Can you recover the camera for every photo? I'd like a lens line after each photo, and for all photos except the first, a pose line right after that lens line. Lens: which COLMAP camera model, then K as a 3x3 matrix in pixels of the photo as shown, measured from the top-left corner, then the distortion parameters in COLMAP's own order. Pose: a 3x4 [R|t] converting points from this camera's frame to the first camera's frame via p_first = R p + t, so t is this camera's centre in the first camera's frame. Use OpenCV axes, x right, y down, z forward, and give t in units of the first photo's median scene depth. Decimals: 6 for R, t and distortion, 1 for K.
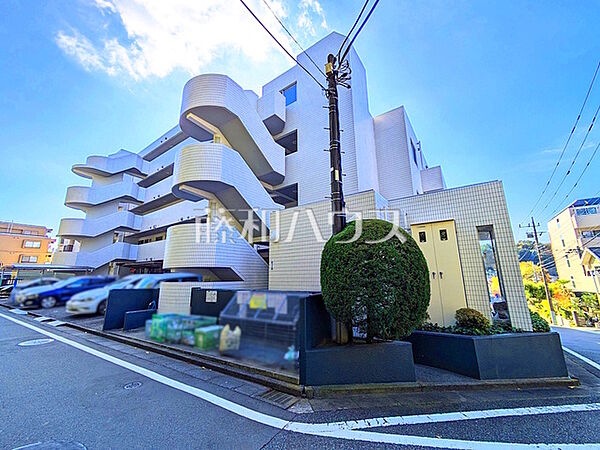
lens RADIAL K [[239.4, 0, 300.0], [0, 239.4, 225.0], [0, 0, 1]] dist [-0.000480, -0.000058]
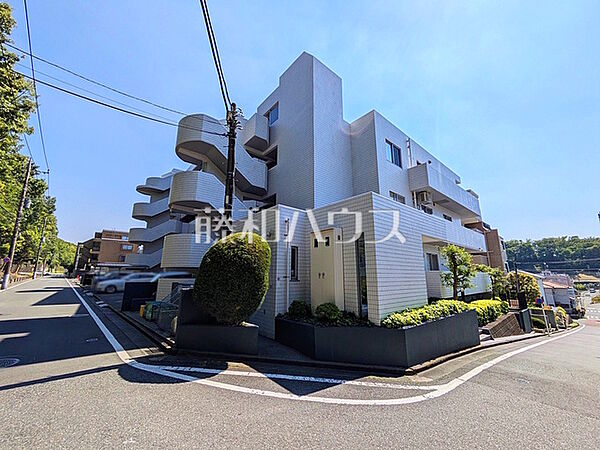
lens RADIAL K [[239.4, 0, 300.0], [0, 239.4, 225.0], [0, 0, 1]] dist [-0.000480, -0.000058]
pose [[0.971565, -0.035663, -0.234073, 0.346162], [0.036876, 0.999320, 0.000803, -0.022215], [0.233885, -0.009412, 0.972219, -0.080978]]
